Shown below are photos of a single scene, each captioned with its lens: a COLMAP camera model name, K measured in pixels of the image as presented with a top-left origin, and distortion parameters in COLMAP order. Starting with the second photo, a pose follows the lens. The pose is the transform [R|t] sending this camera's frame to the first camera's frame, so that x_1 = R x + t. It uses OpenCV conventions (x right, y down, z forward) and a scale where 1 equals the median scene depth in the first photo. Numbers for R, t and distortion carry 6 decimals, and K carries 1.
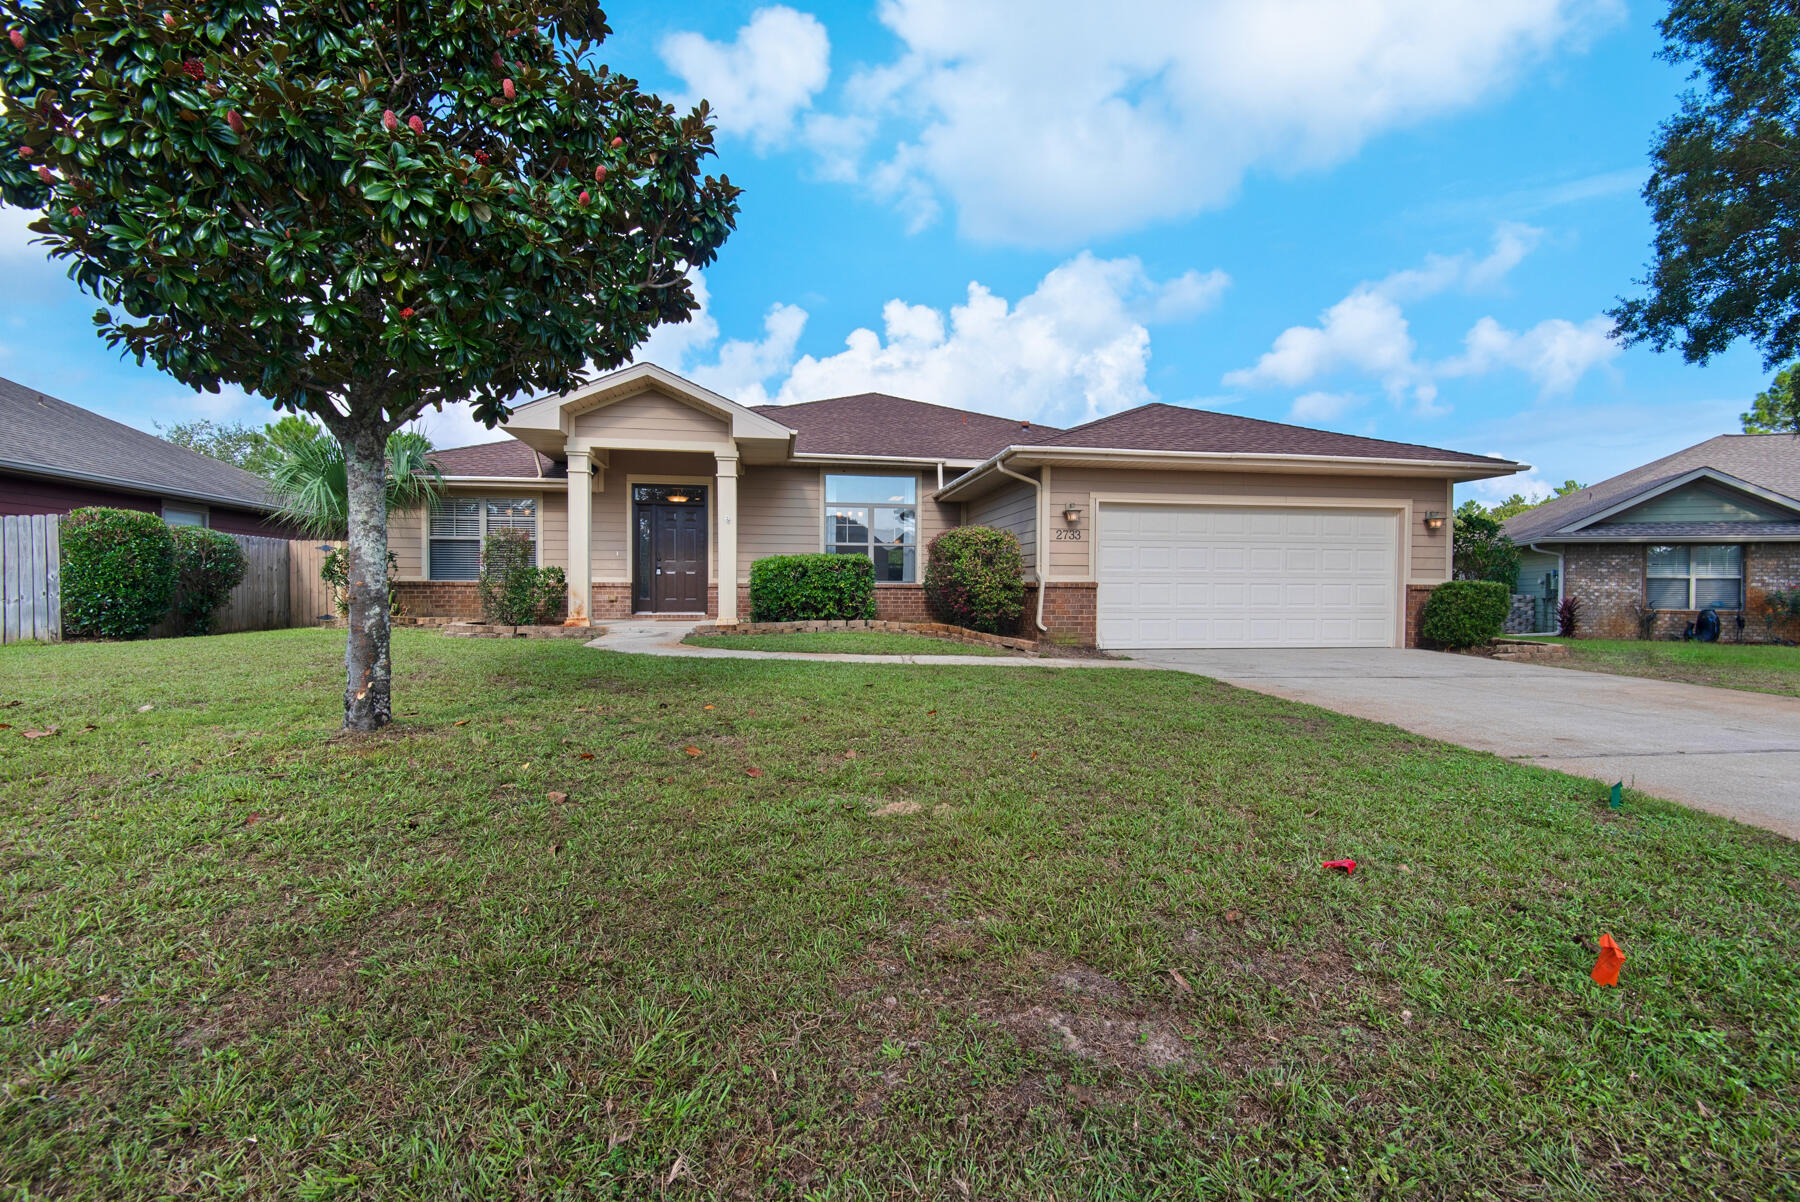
lens RADIAL K [[839.6, 0, 910.7], [0, 839.6, 598.1], [0, 0, 1]] dist [0.015260, -0.003947]
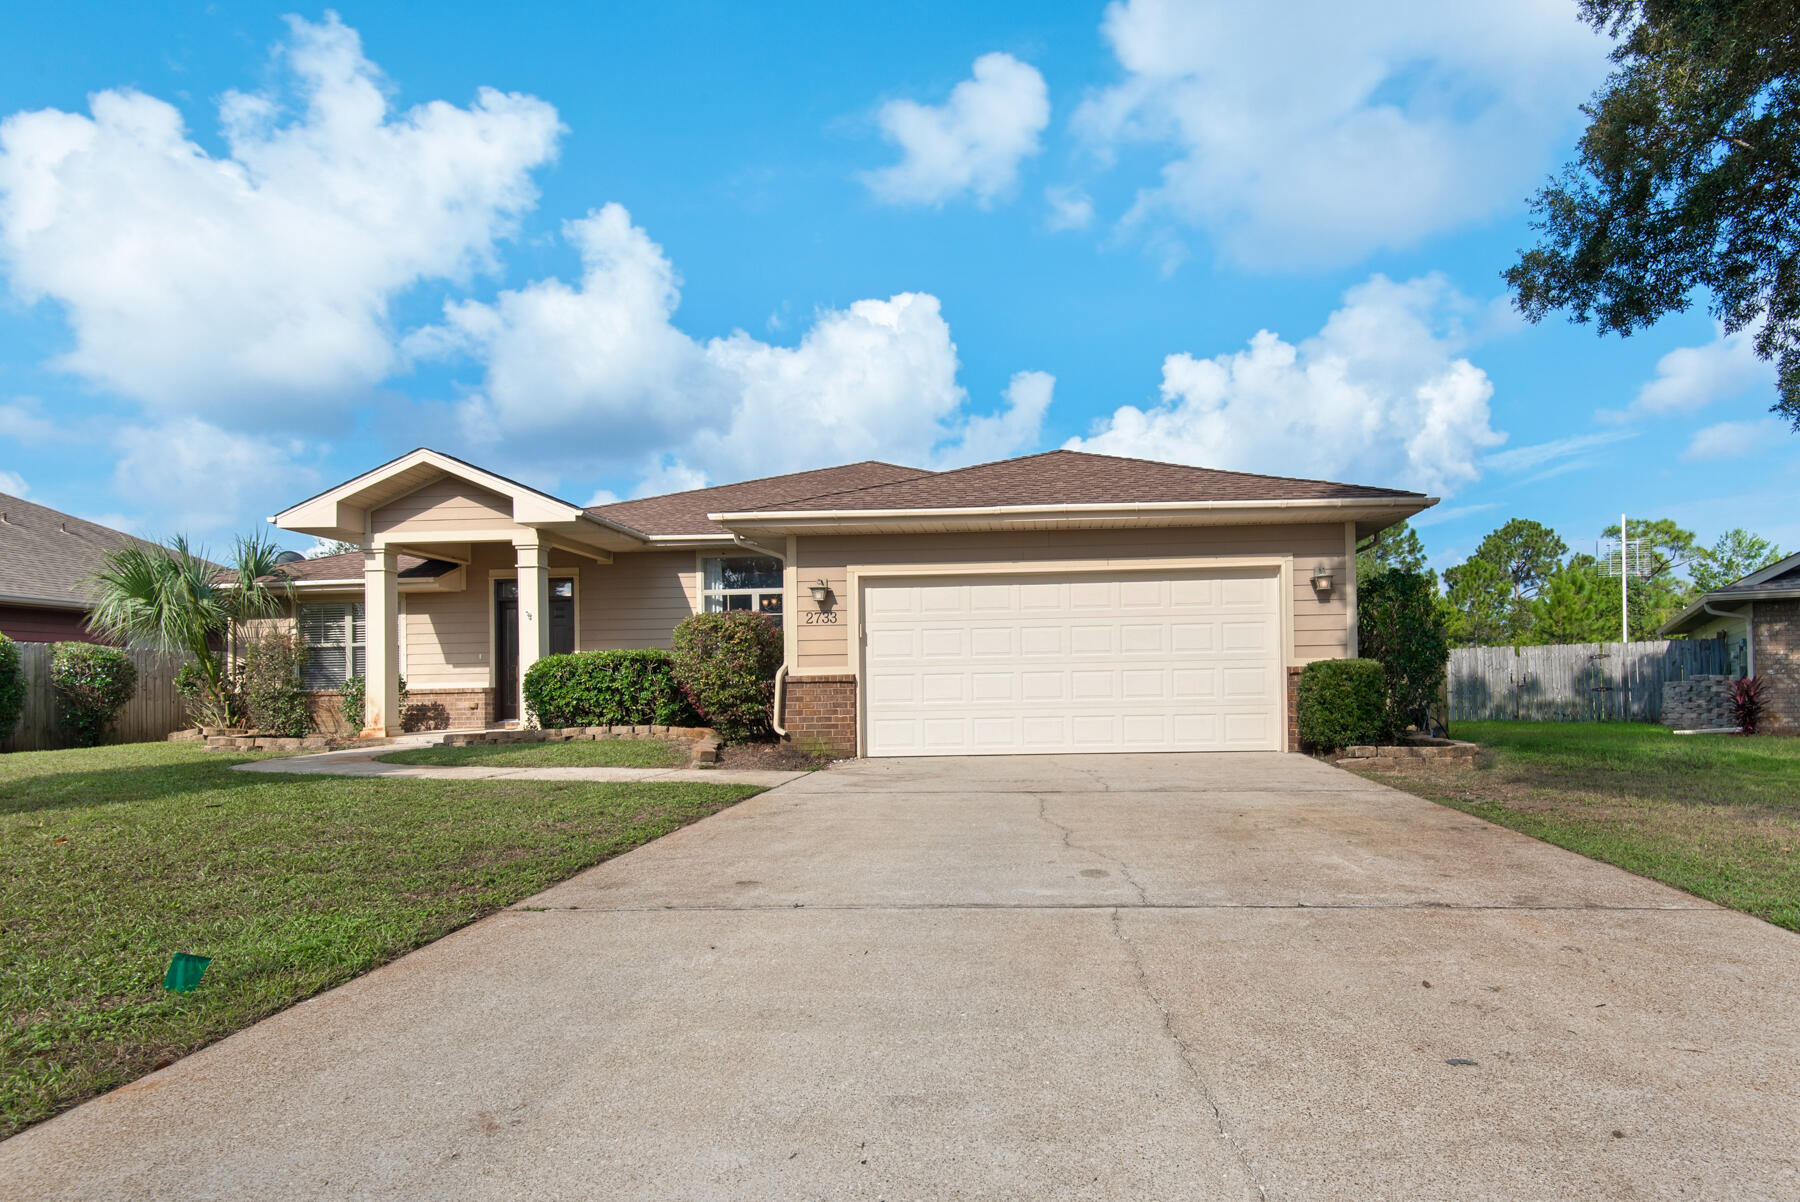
lens RADIAL K [[935.4, 0, 1002.8], [0, 935.4, 678.3], [0, 0, 1]] dist [0.017469, -0.002259]
pose [[0.977661, -0.025839, -0.208594, 0.495647], [0.022444, 0.999575, -0.018627, 0.004141], [0.208987, 0.013529, 0.977825, 0.129960]]
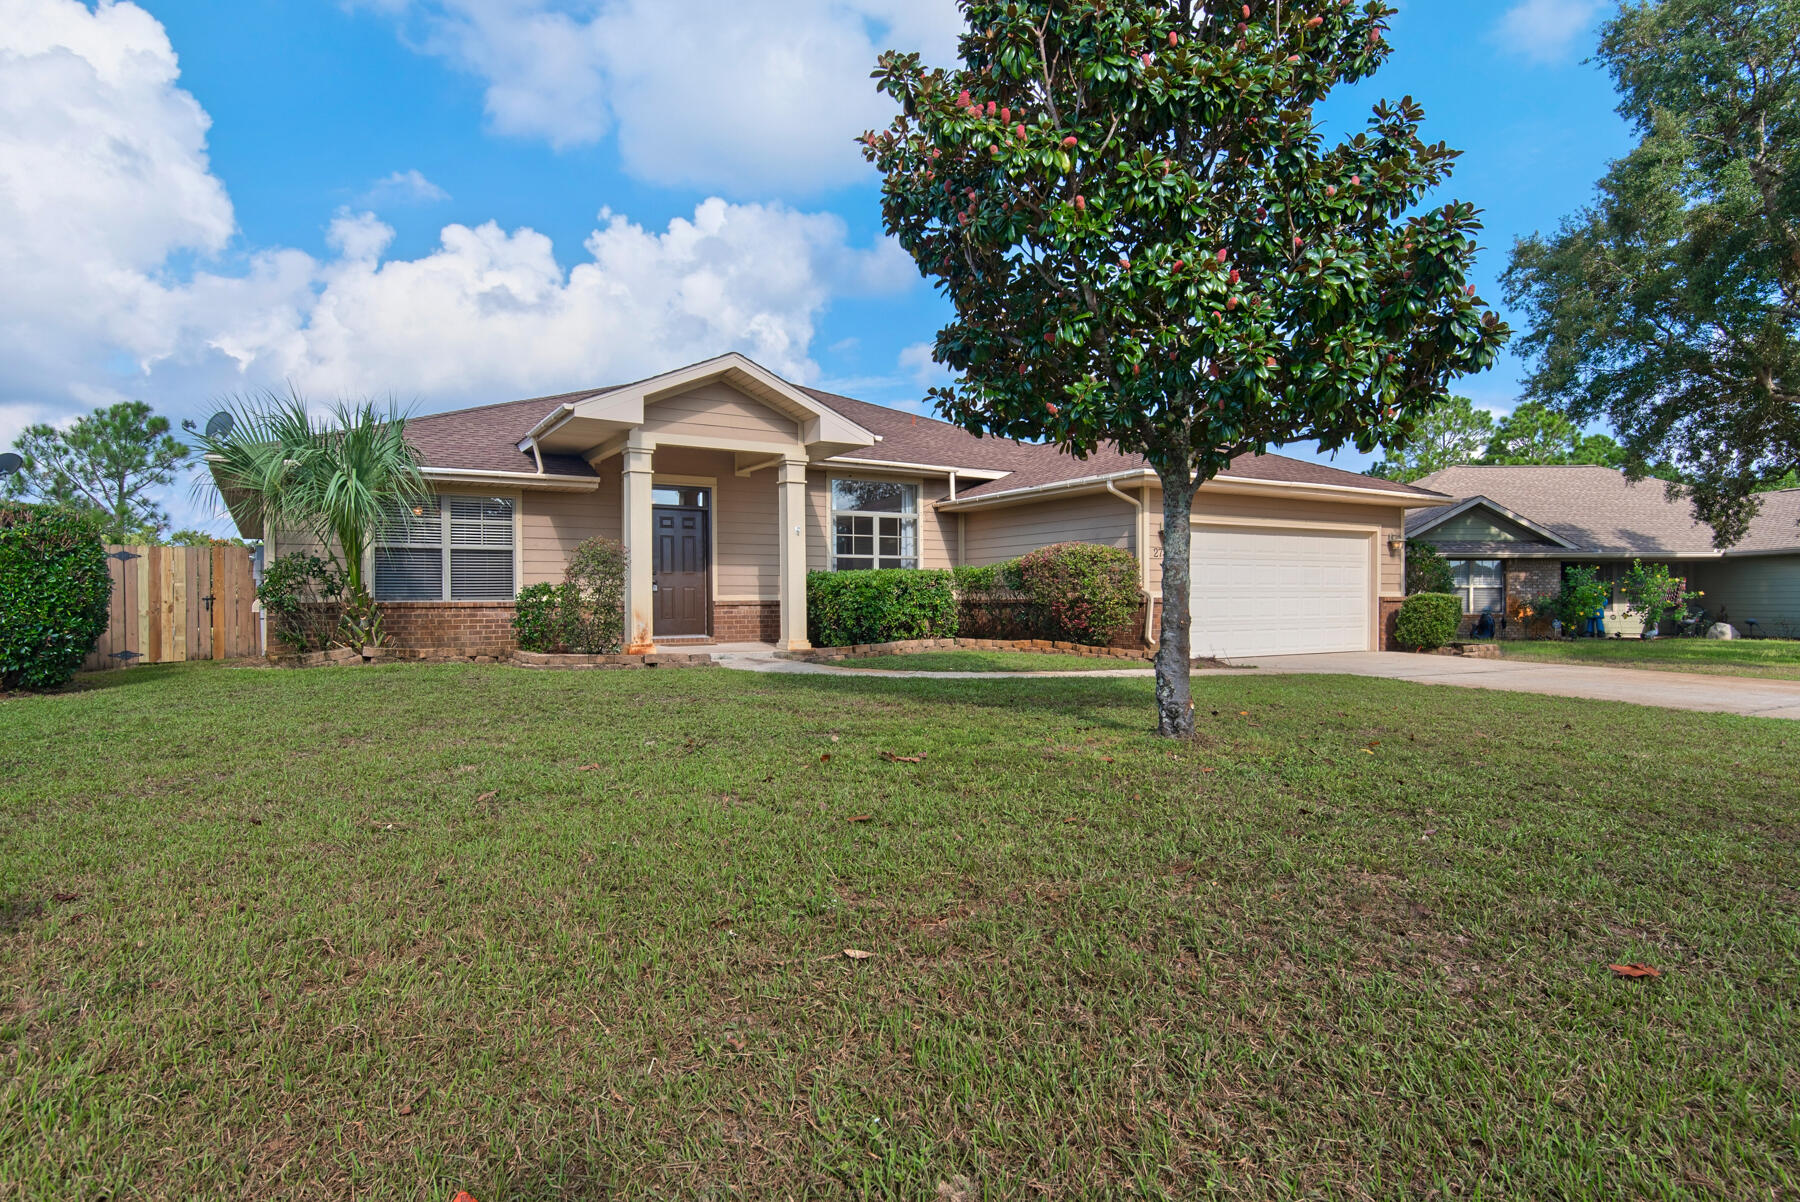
lens RADIAL K [[1035.7, 0, 909.0], [0, 1035.7, 609.0], [0, 0, 1]] dist [0.030731, 0.002123]
pose [[0.919419, -0.013121, 0.393060, -0.559712], [0.013170, 0.999910, 0.002571, -0.010824], [-0.393058, 0.002813, 0.919509, -0.070919]]
